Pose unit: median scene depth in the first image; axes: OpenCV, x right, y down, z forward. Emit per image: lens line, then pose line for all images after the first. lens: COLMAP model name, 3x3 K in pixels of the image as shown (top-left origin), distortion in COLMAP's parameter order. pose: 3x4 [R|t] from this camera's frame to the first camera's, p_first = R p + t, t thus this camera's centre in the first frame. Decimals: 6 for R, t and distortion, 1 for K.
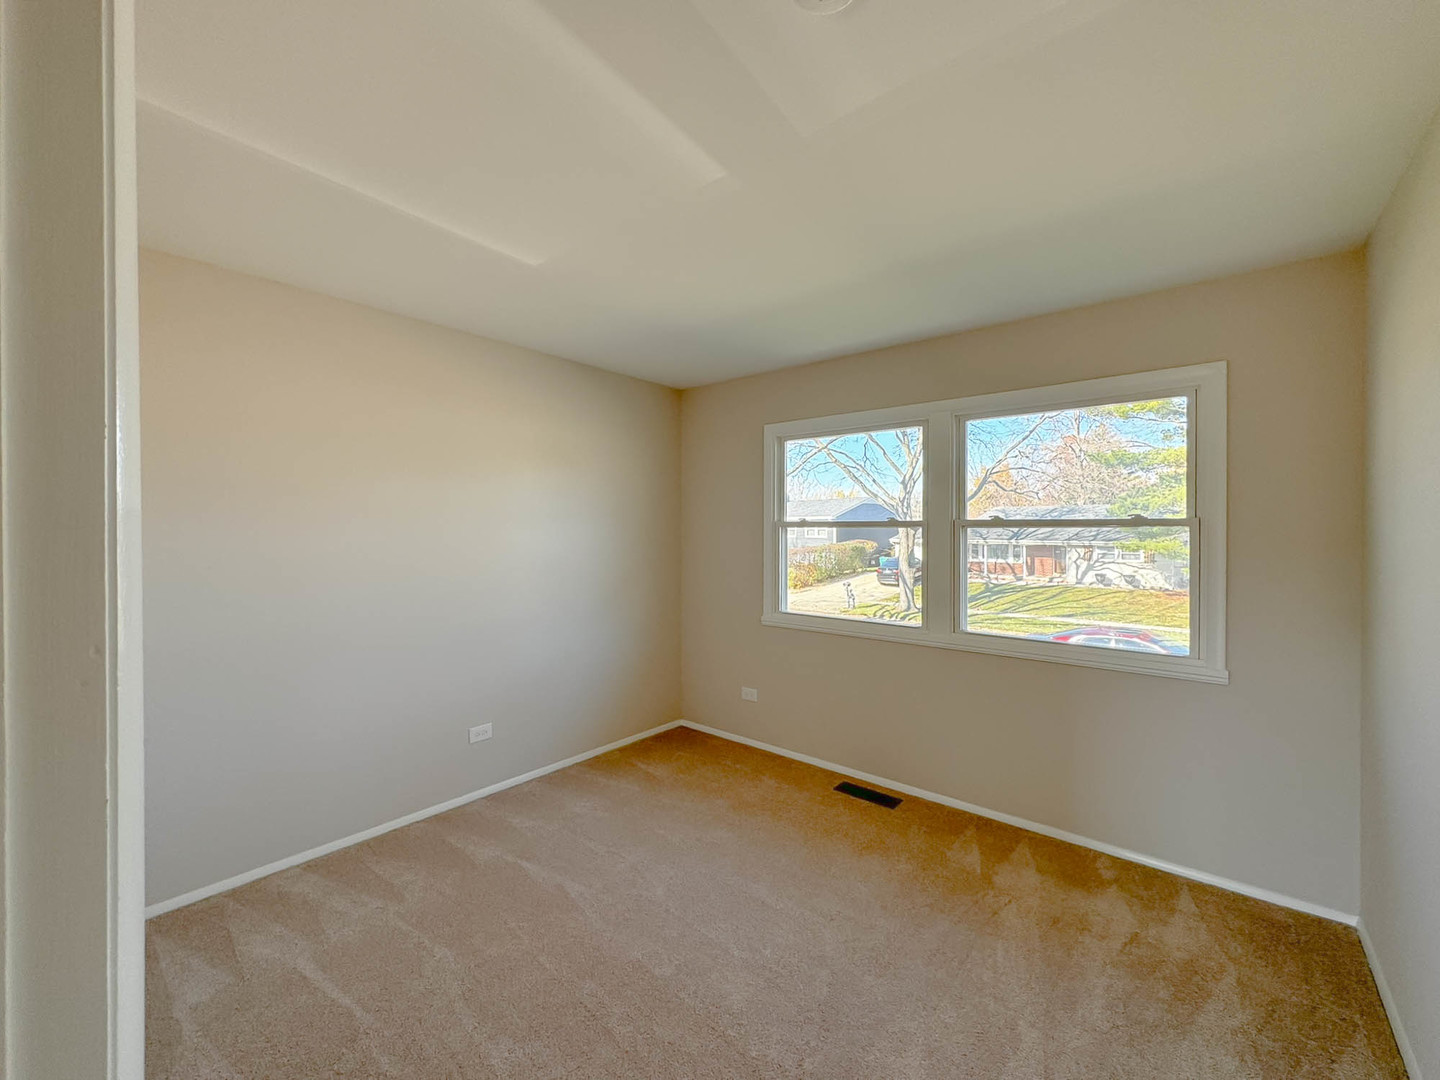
lens RADIAL K [[585.8, 0, 720.0], [0, 585.8, 540.0], [0, 0, 1]] dist [-0.000071, -0.000248]
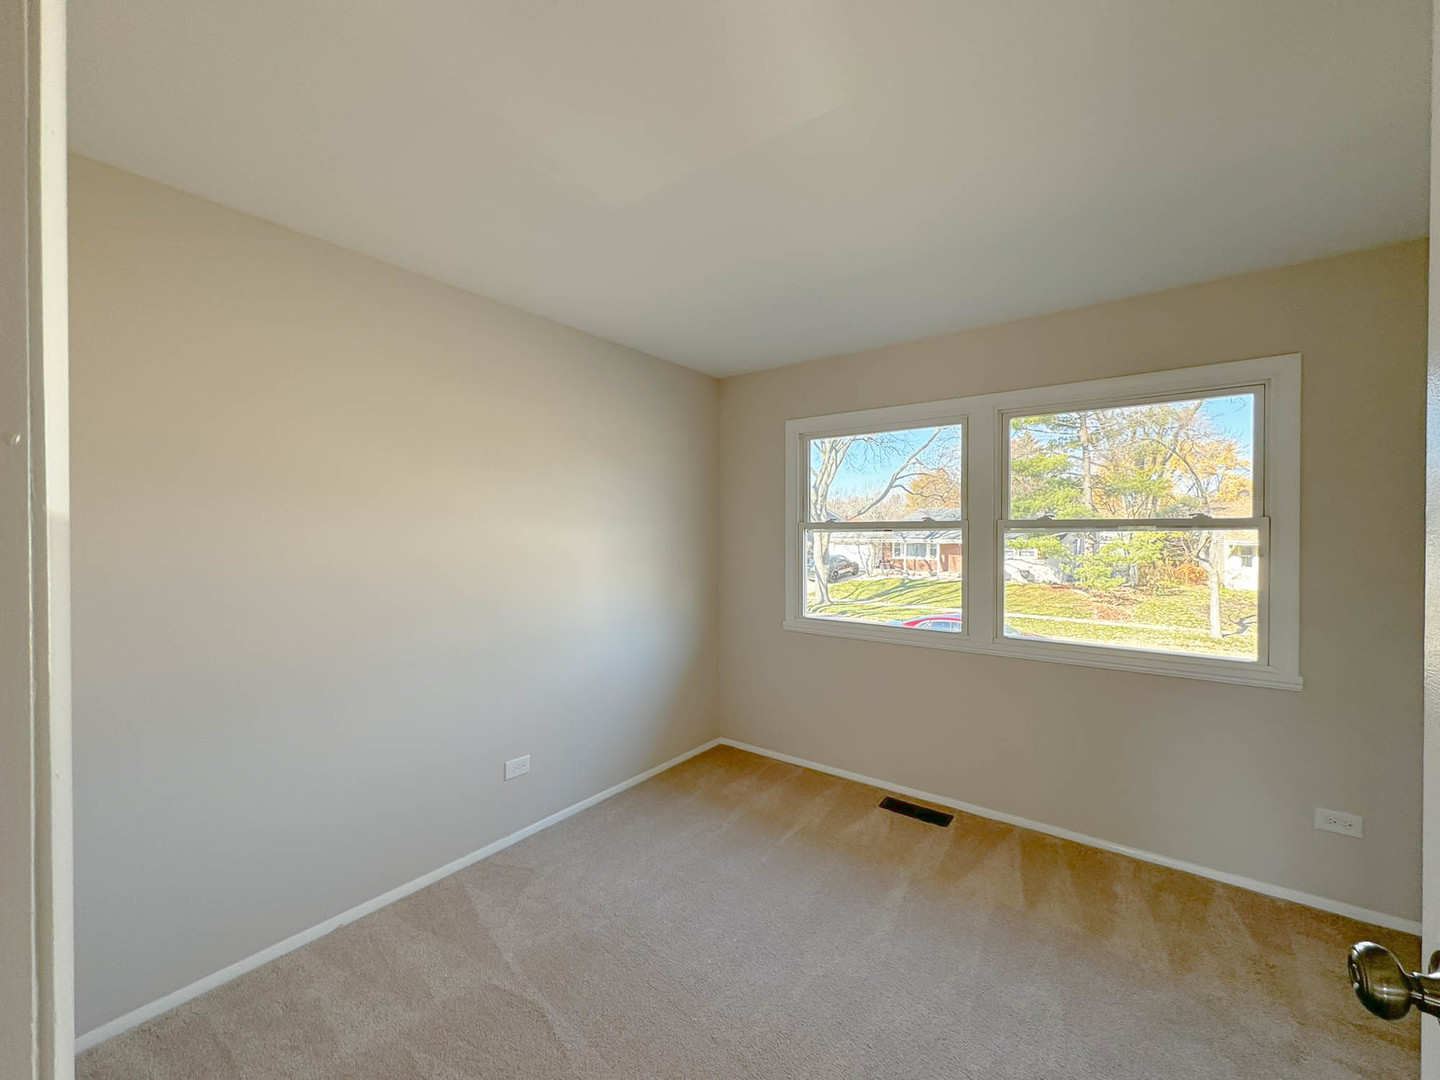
lens RADIAL K [[567.9, 0, 720.0], [0, 567.9, 540.0], [0, 0, 1]] dist [0.000133, 0.000103]
pose [[0.997255, -0.000694, 0.074034, -0.127224], [0.000775, 0.999999, -0.001067, -0.002270], [-0.074034, 0.001121, 0.997255, 0.106998]]
